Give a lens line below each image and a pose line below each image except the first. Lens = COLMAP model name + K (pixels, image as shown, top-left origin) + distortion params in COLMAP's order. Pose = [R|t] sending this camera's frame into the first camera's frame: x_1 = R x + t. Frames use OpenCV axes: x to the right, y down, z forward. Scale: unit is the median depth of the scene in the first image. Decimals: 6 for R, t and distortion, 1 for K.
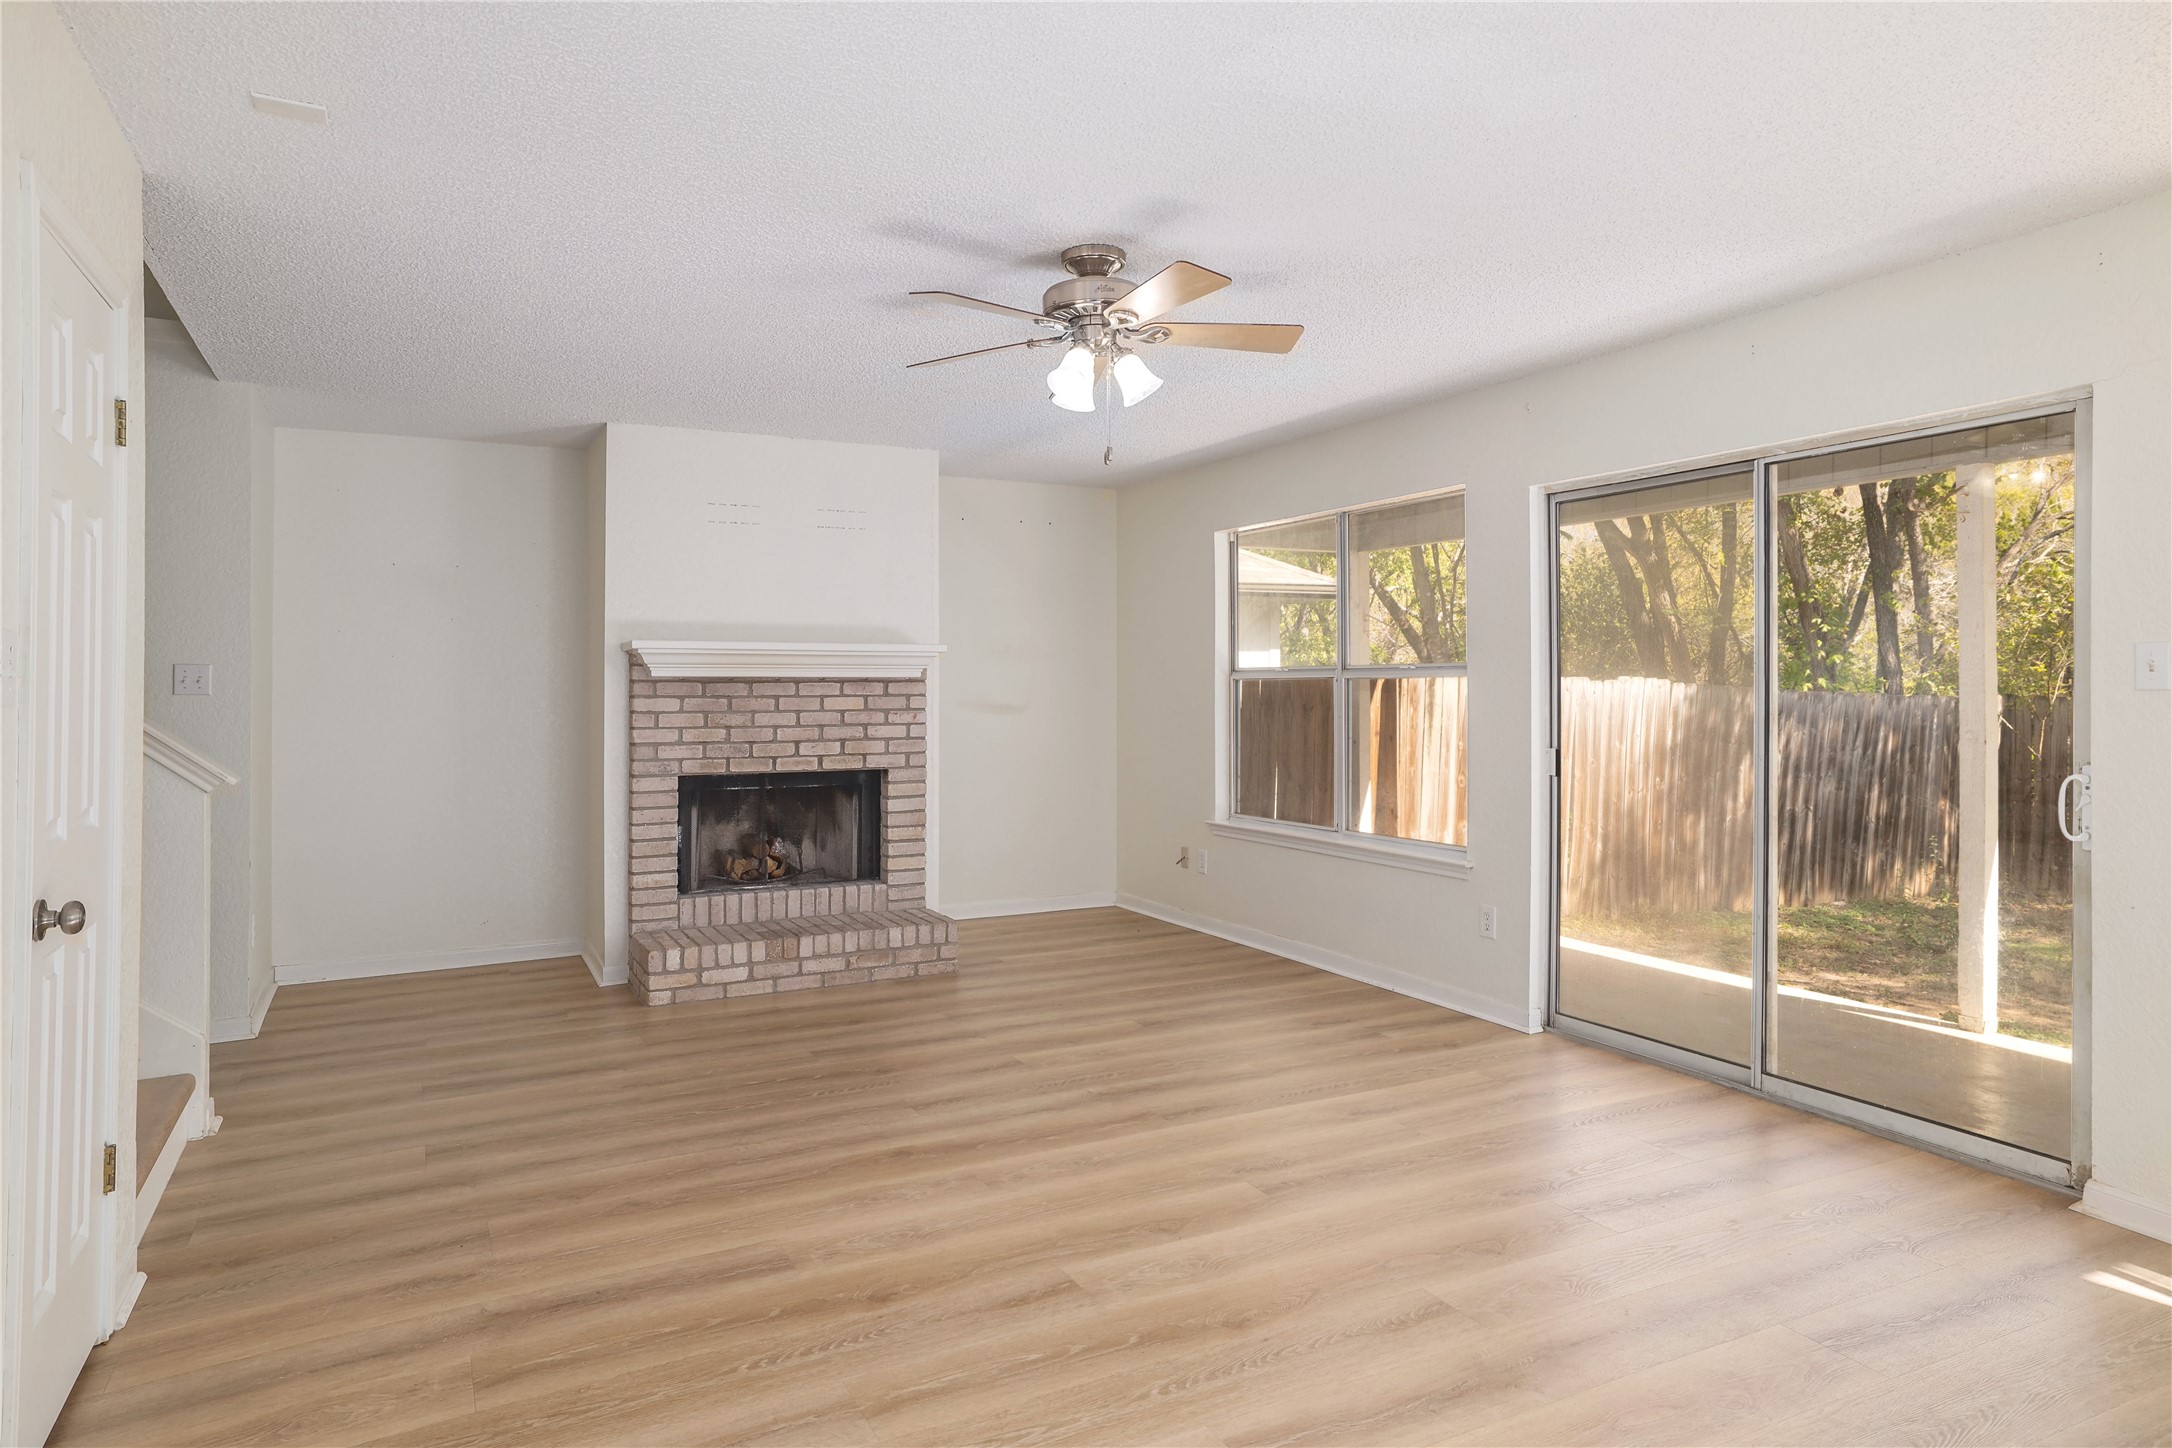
lens RADIAL K [[1307.6, 0, 1067.6], [0, 1307.6, 682.1], [0, 0, 1]] dist [0.003127, 0.003152]
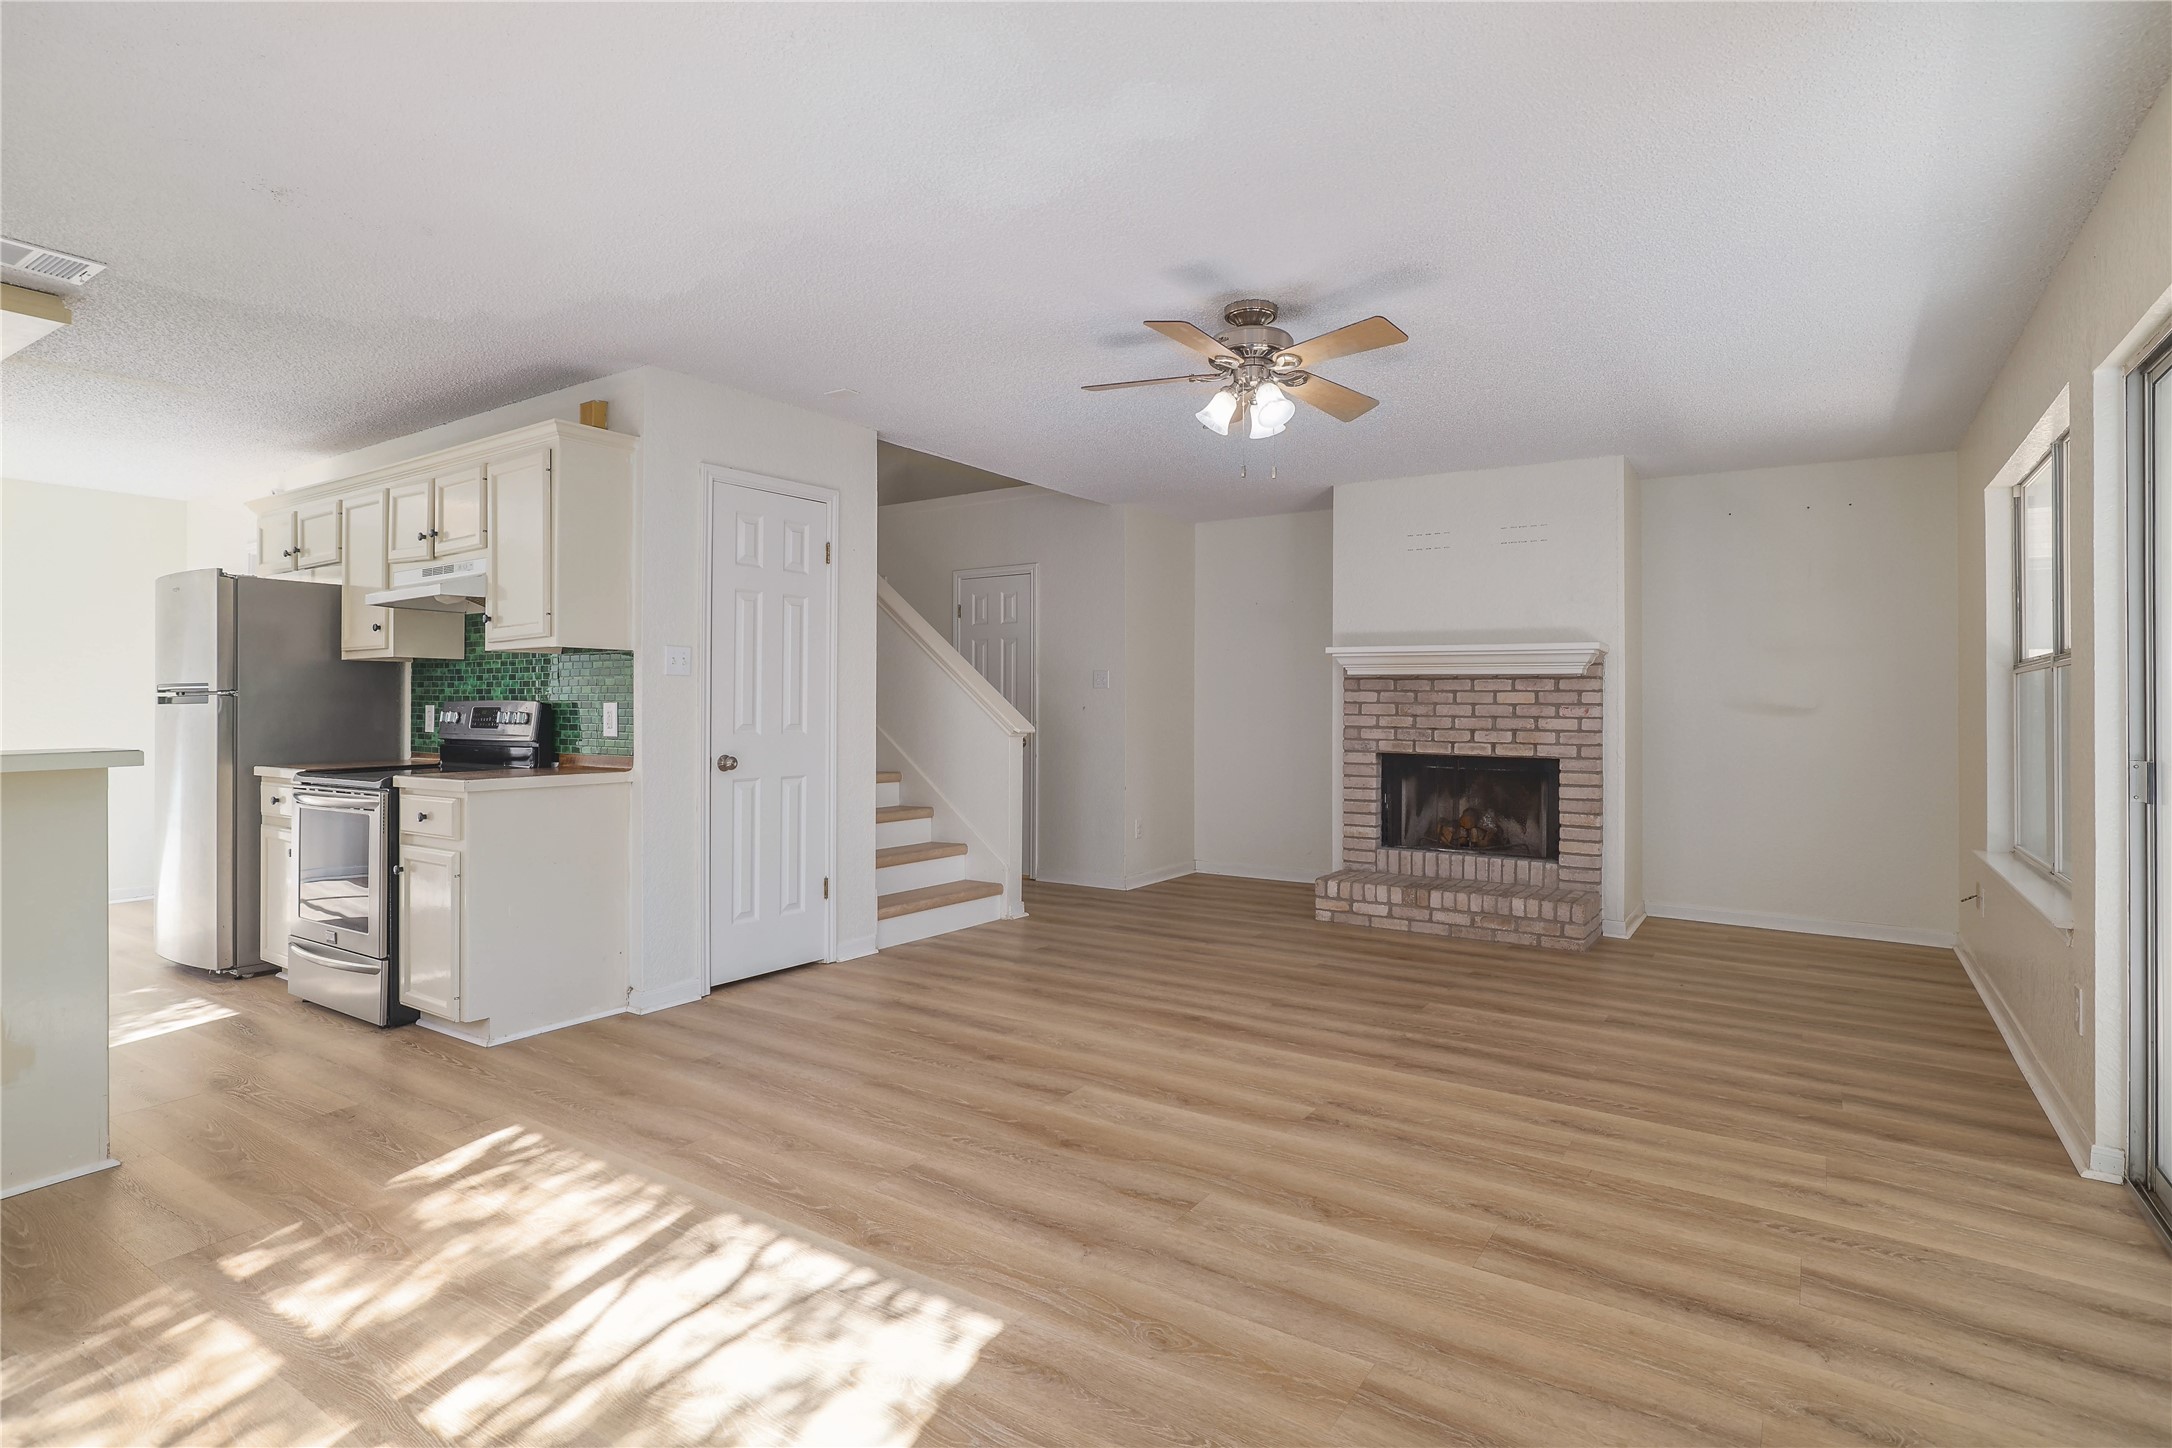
lens RADIAL K [[1114.4, 0, 1086.8], [0, 1114.4, 714.3], [0, 0, 1]] dist [-0.005695, 0.000262]
pose [[0.482537, 0.015601, -0.875736, 0.515446], [-0.007679, 0.999878, 0.013582, 0.021385], [0.875842, 0.000171, 0.482598, 0.222627]]
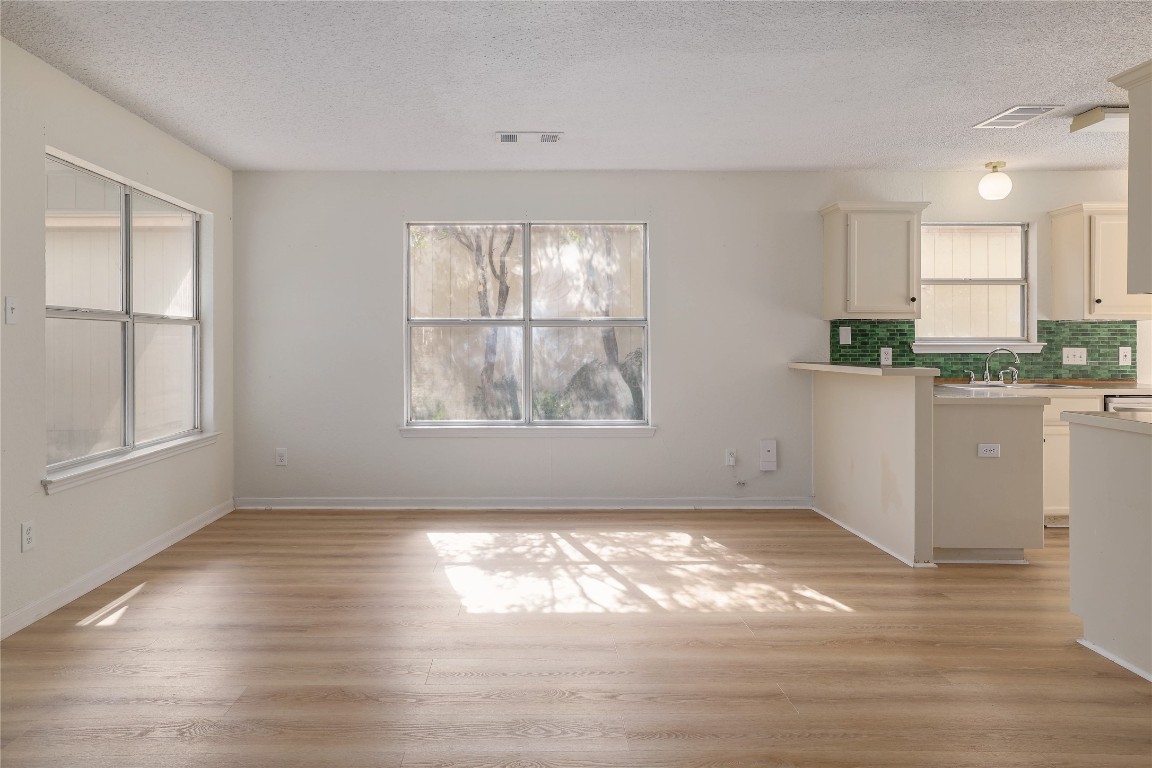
lens RADIAL K [[696.8, 0, 577.9], [0, 696.8, 375.7], [0, 0, 1]] dist [-0.003378, -0.000303]
pose [[-0.904225, 0.000950, 0.427055, -0.117343], [0.008565, 0.999837, 0.015912, 0.035141], [-0.426971, 0.018046, -0.904085, 0.817513]]
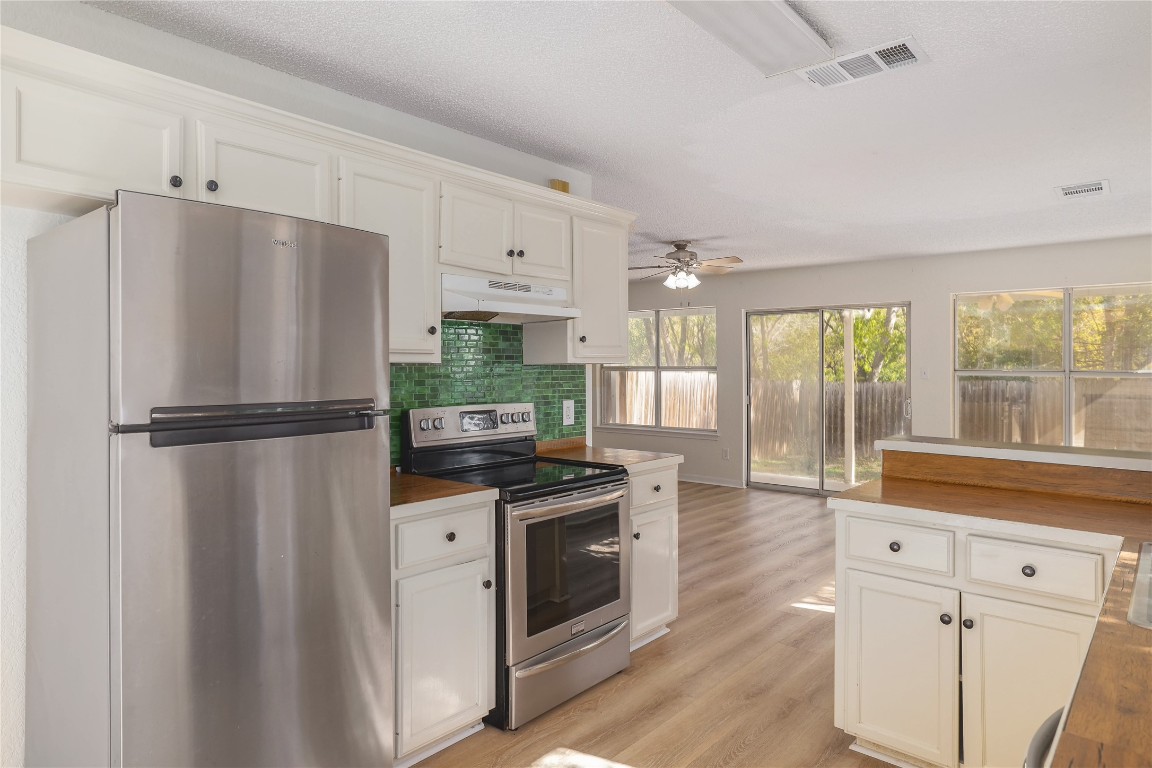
lens RADIAL K [[696.8, 0, 577.4], [0, 696.8, 376.4], [0, 0, 1]] dist [-0.003378, -0.000303]
pose [[0.923482, 0.000821, 0.383642, -0.539207], [-0.001346, 0.999998, 0.001101, 0.002960], [-0.383640, -0.001533, 0.923481, -0.309281]]
